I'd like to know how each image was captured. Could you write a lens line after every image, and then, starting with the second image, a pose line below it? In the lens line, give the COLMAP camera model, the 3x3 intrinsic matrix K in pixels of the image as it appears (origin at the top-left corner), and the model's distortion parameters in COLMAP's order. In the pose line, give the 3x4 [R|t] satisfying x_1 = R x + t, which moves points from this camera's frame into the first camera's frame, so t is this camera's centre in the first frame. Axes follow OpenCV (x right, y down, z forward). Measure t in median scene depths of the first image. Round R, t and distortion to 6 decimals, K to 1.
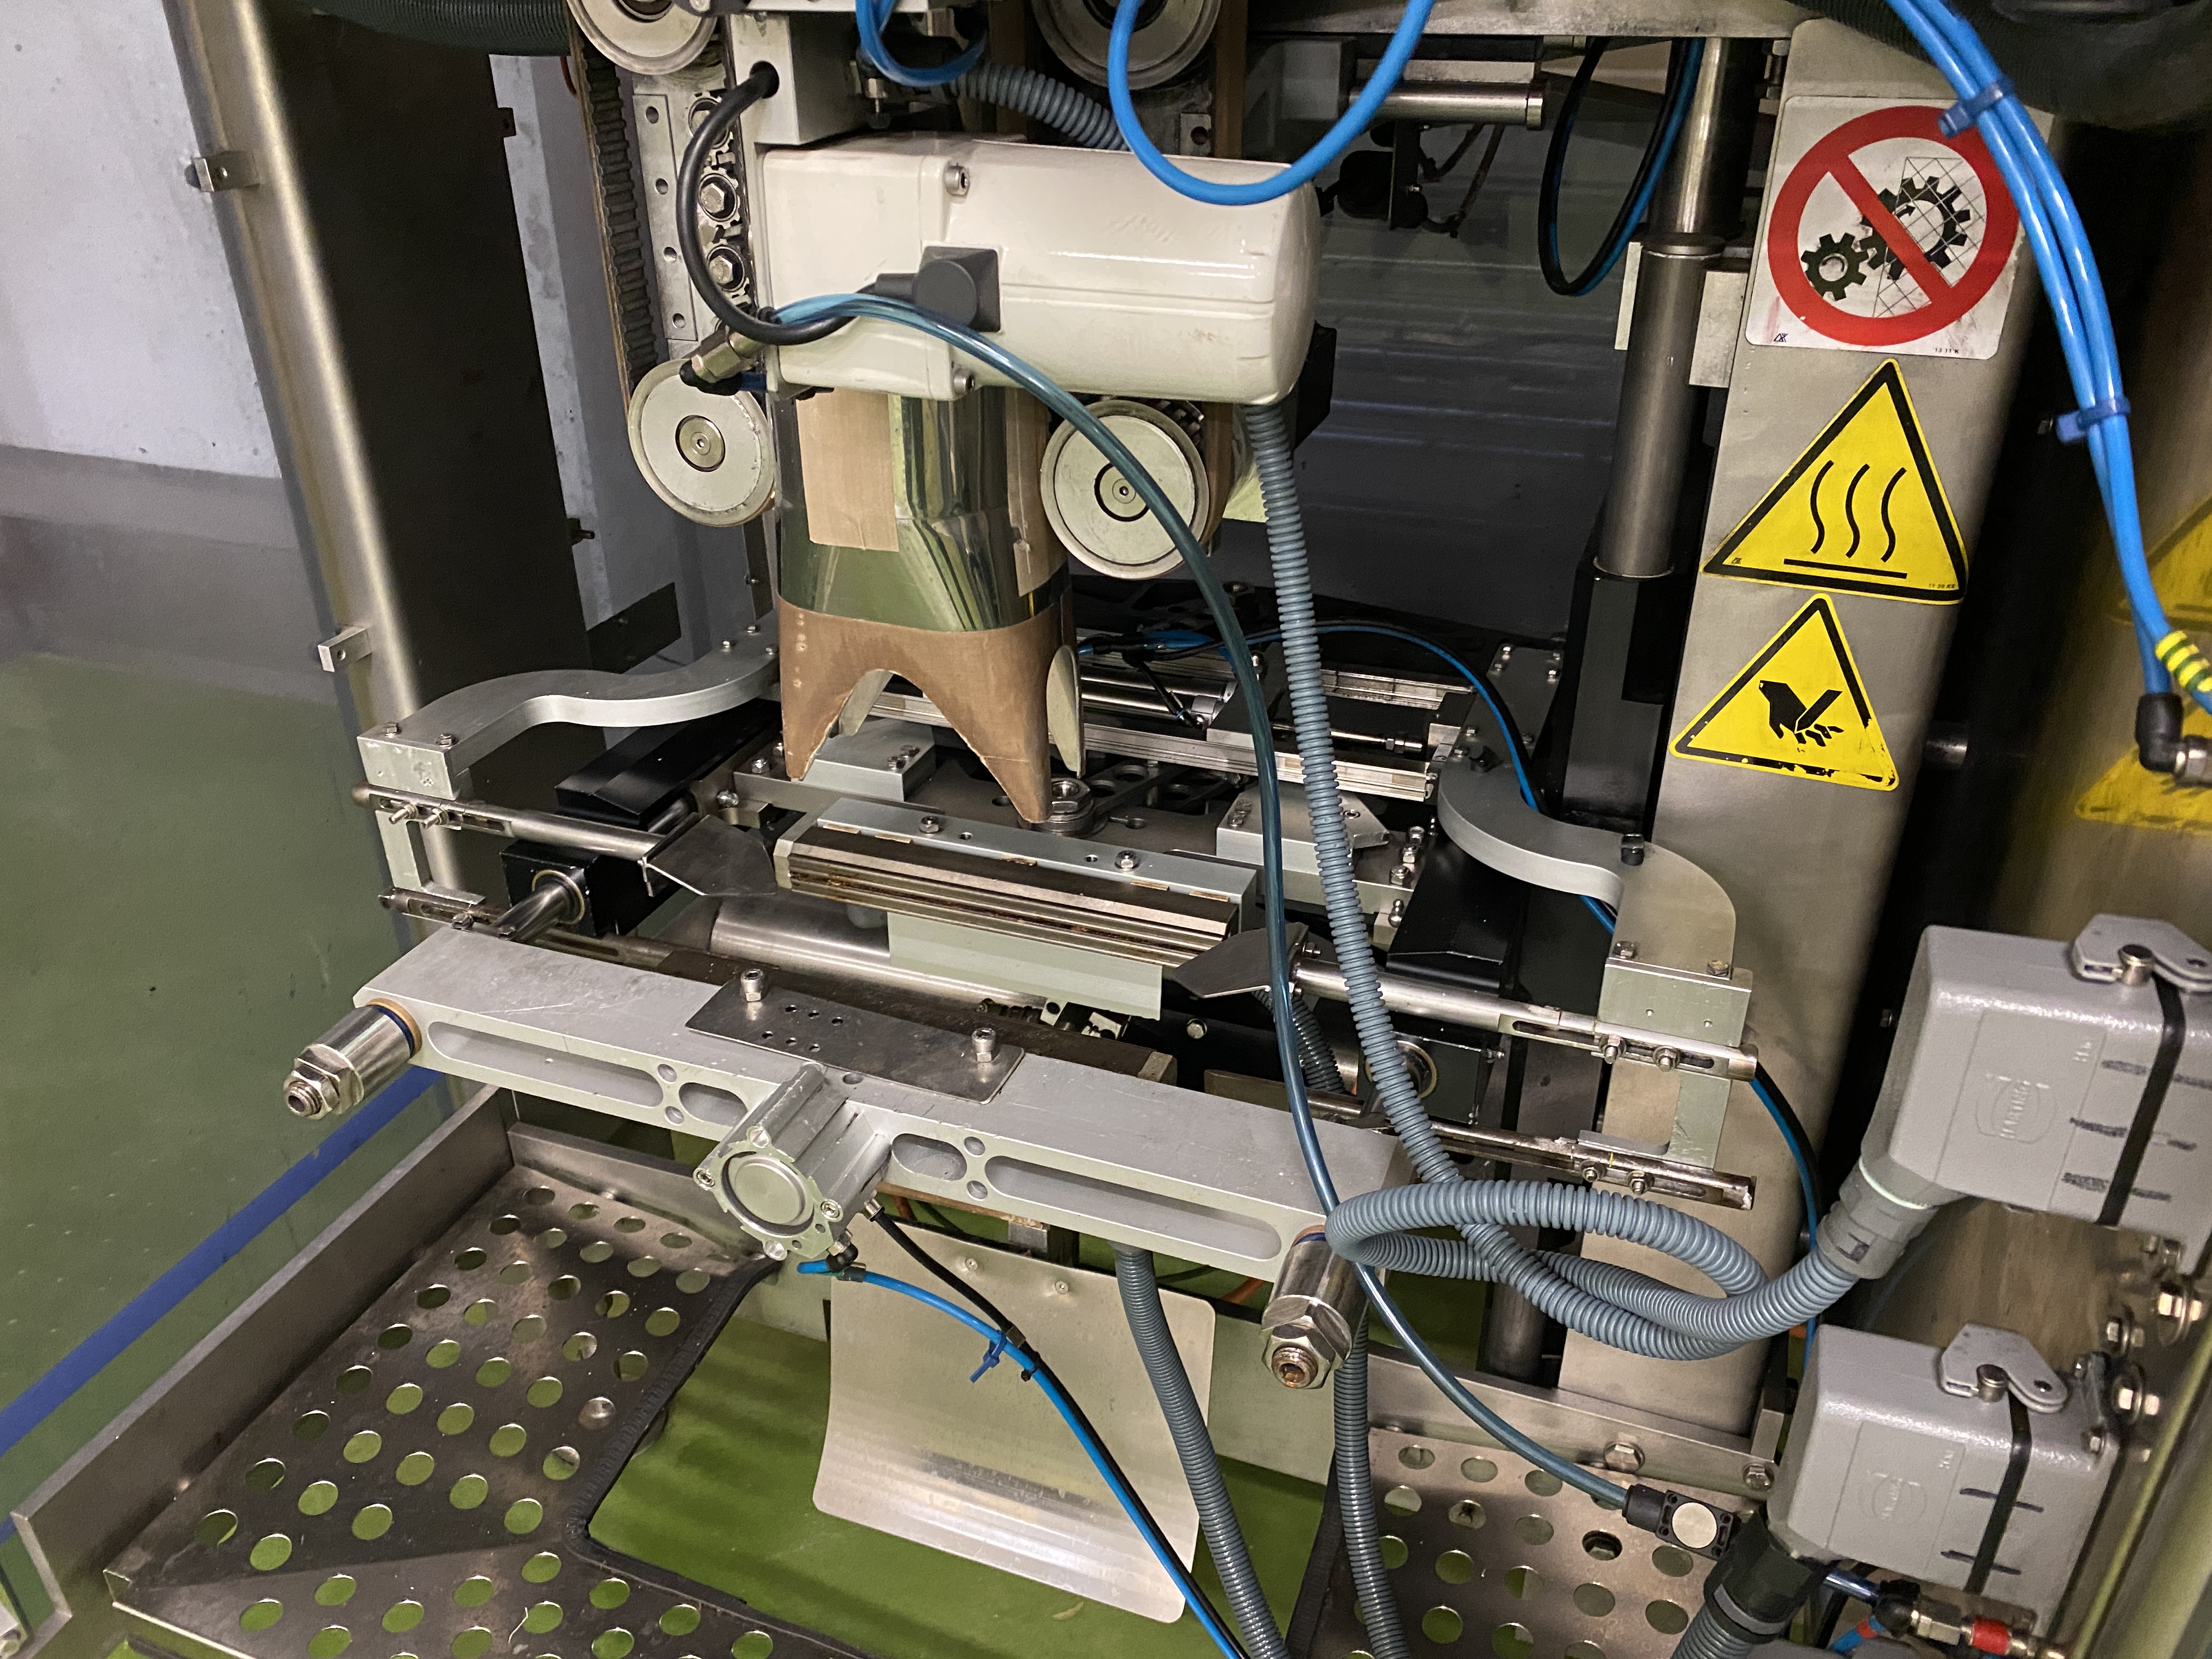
lens RADIAL K [[1669.2, 0, 1118.4], [0, 1669.2, 822.4], [0, 0, 1]] dist [0.101387, -0.172941]
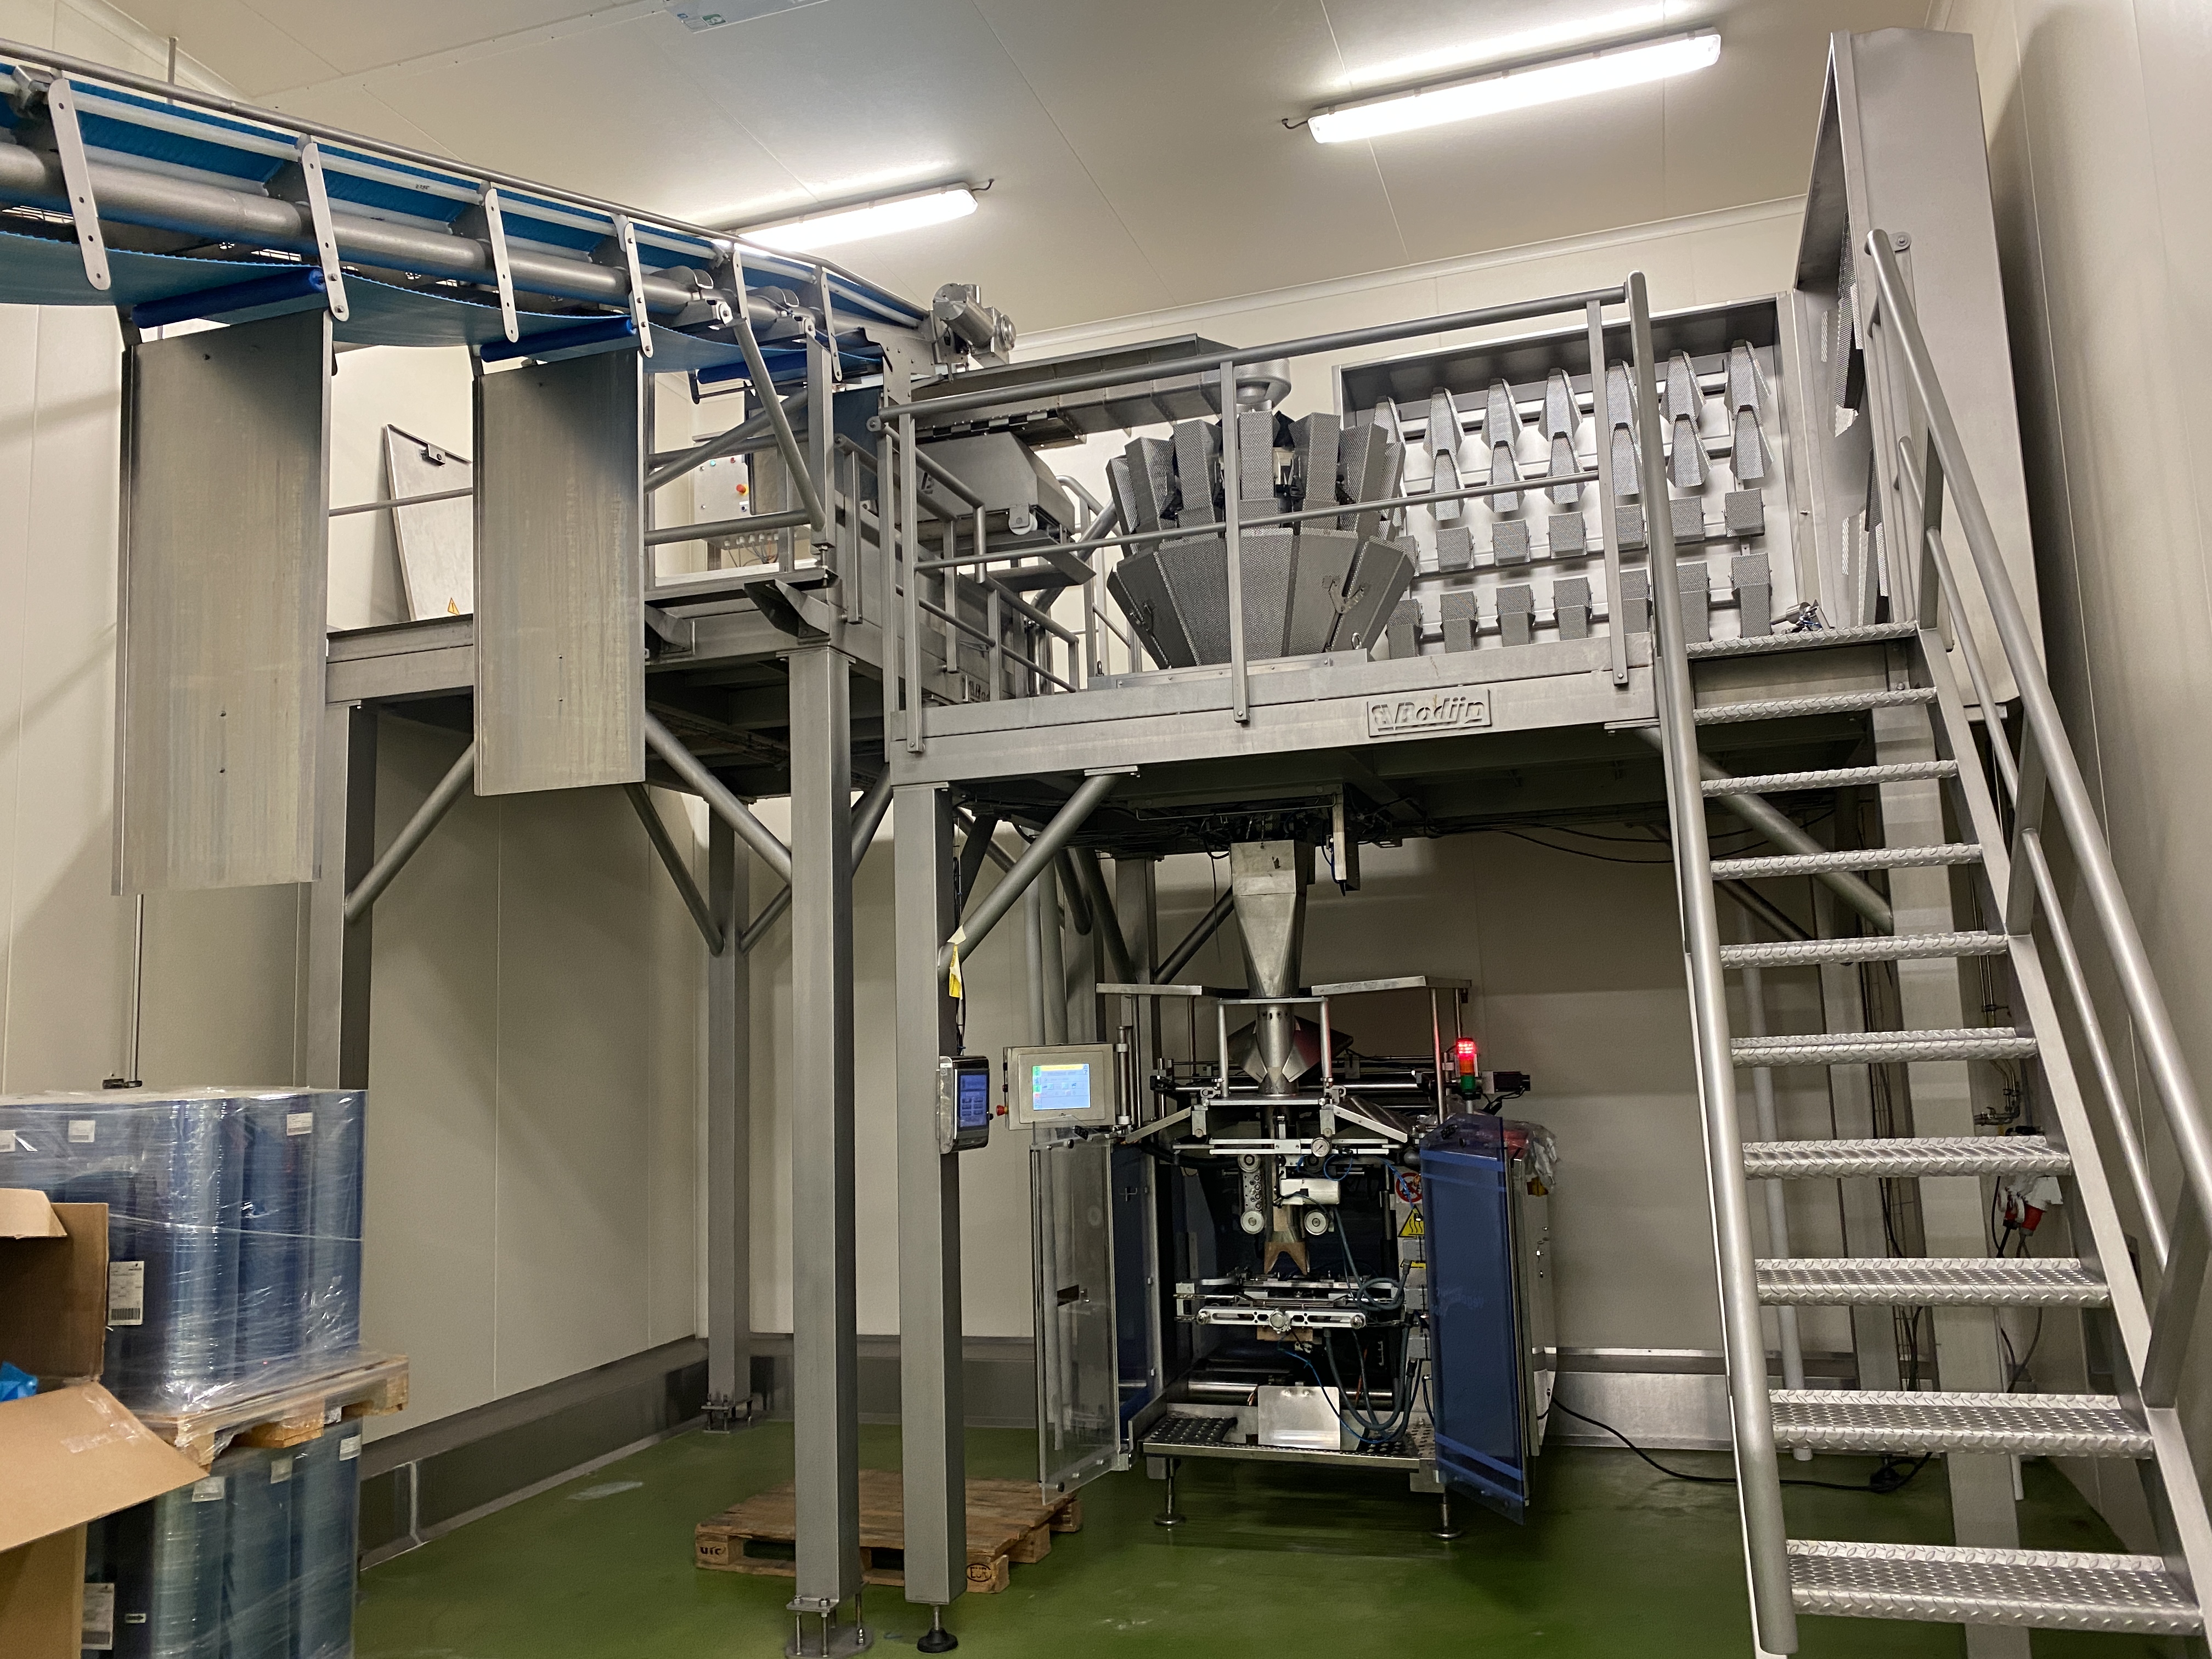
lens RADIAL K [[1682.3, 0, 1107.2], [0, 1682.3, 813.2], [0, 0, 1]] dist [0.124534, -0.277676]
pose [[0.998376, -0.017917, 0.054086, -1.166710], [0.046117, 0.811581, -0.582417, 2.403204], [-0.033460, 0.583965, 0.811089, -5.528614]]
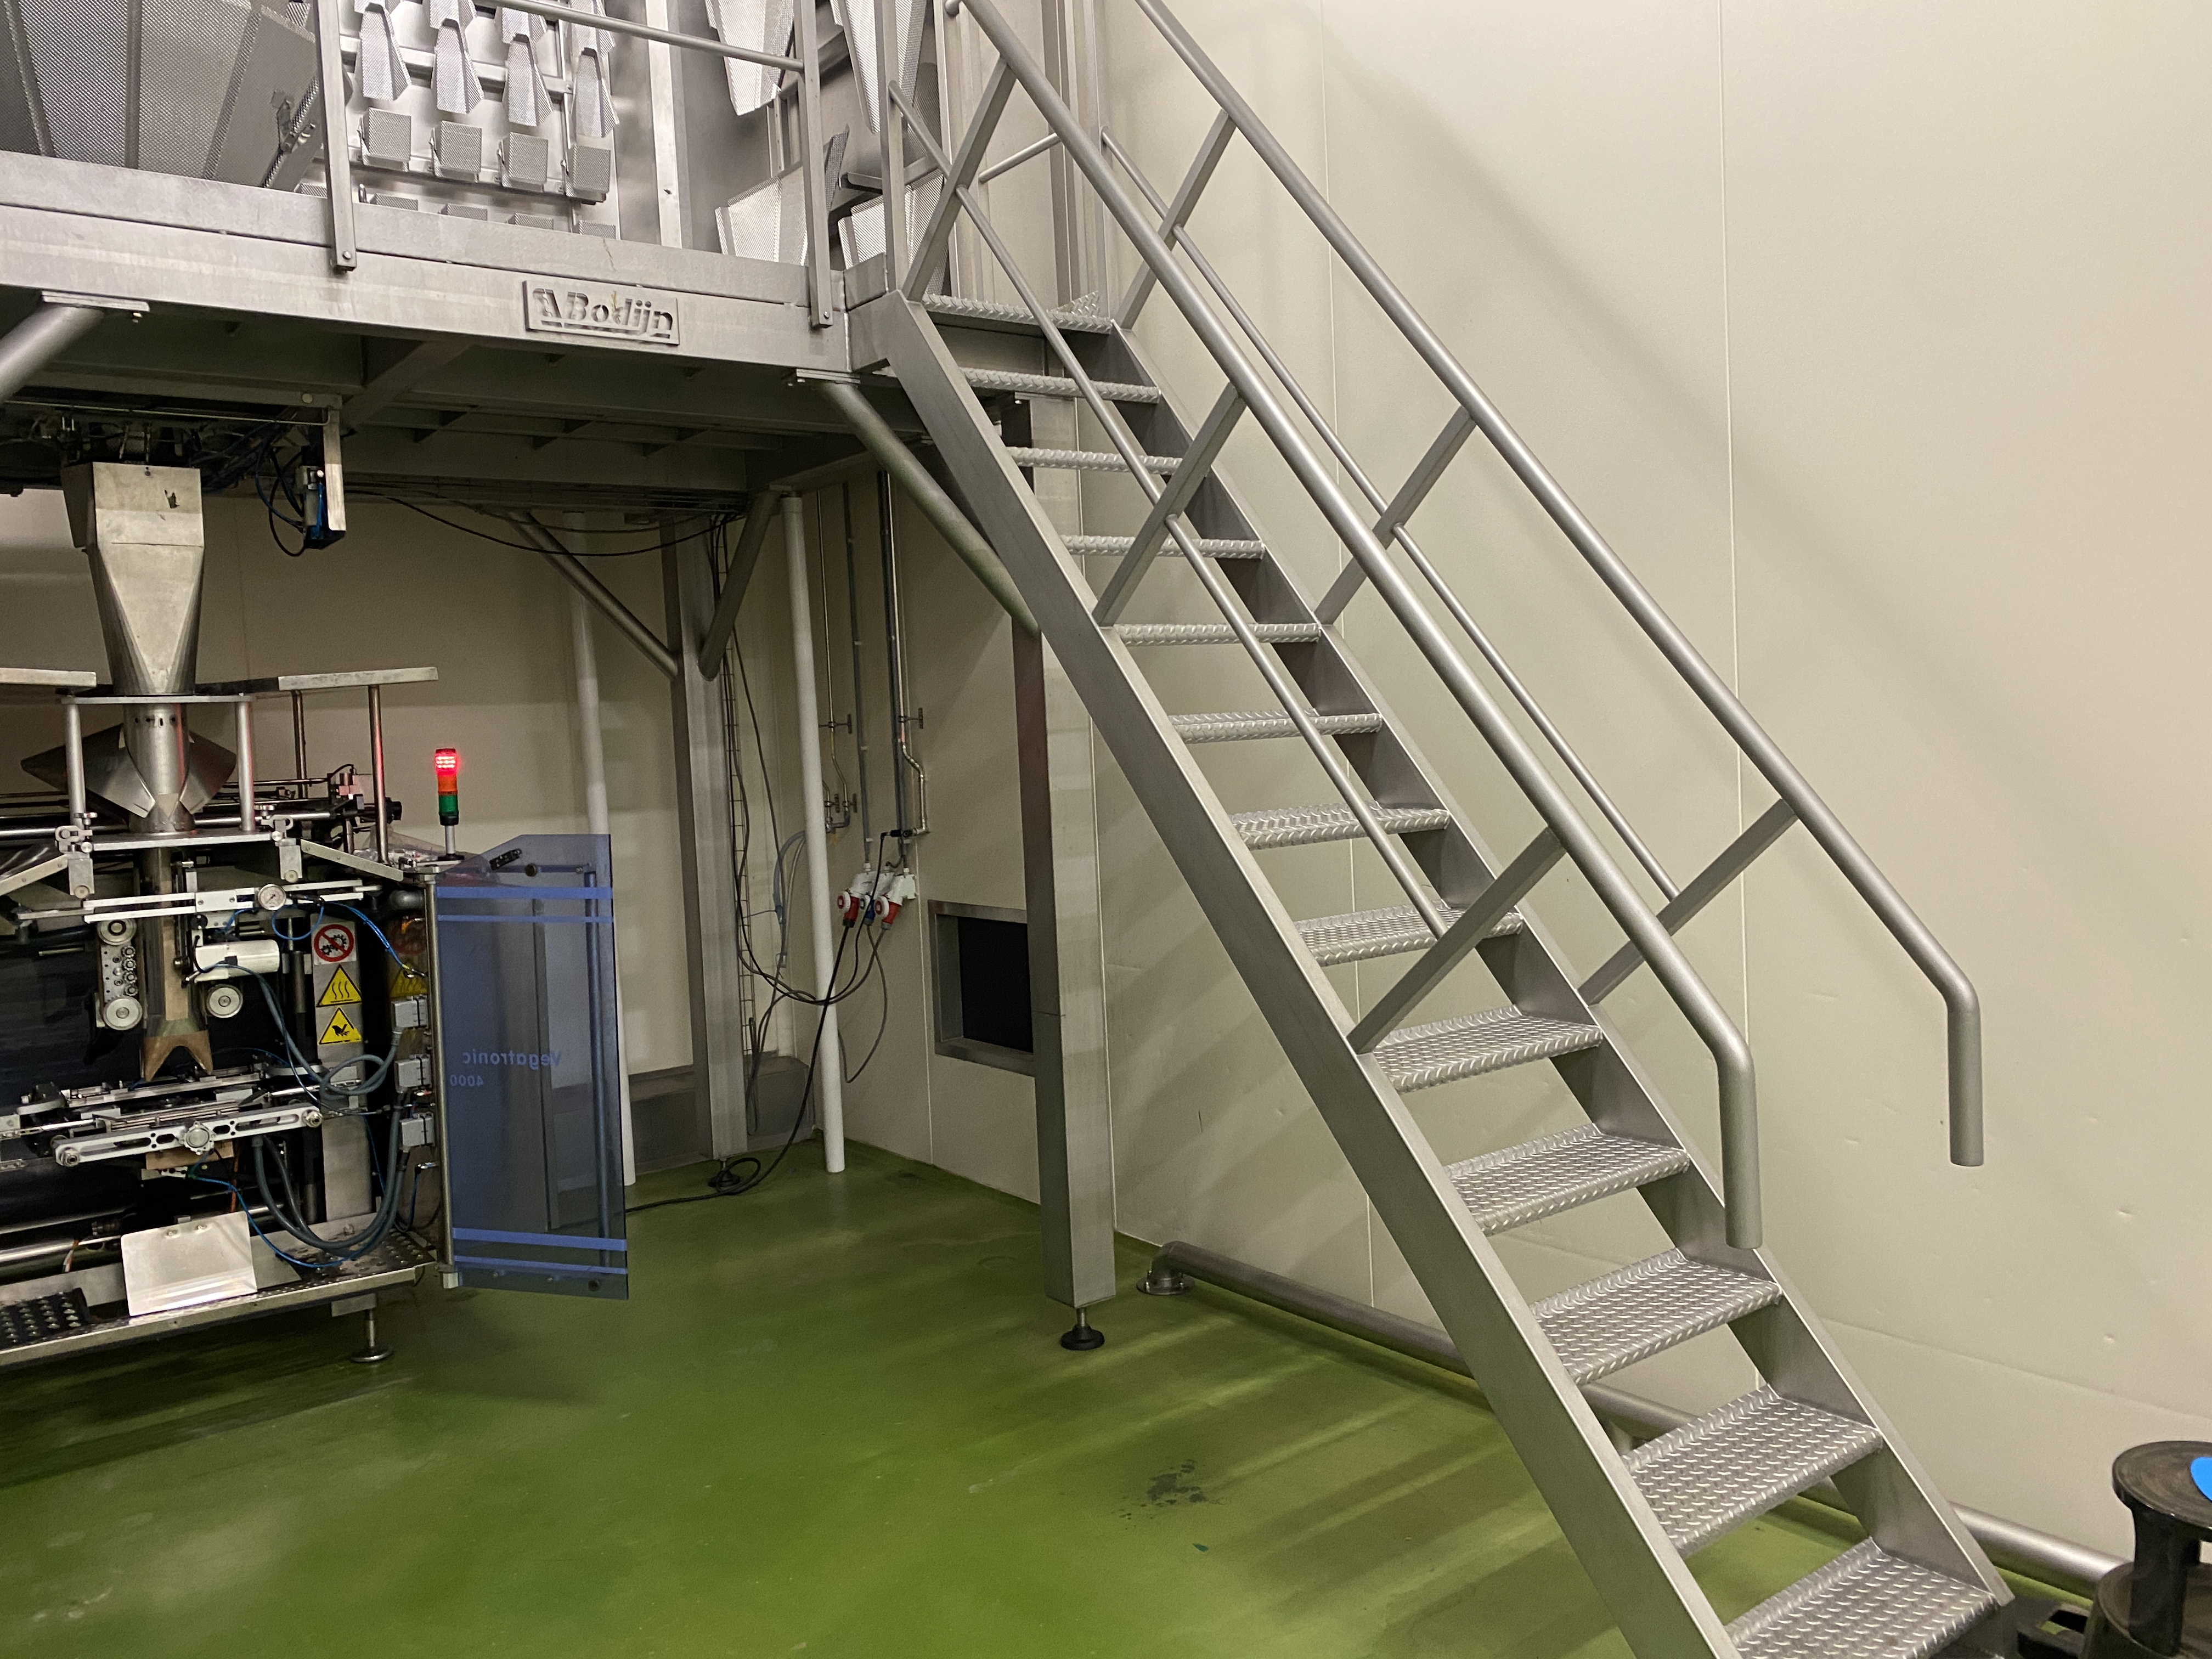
lens RADIAL K [[1692.7, 0, 1106.4], [0, 1692.7, 823.4], [0, 0, 1]] dist [0.006496, -0.006092]
pose [[0.513380, -0.060152, 0.856050, -2.880811], [0.439094, 0.875482, -0.201811, 1.498545], [-0.737317, 0.479492, 0.475868, -3.614231]]
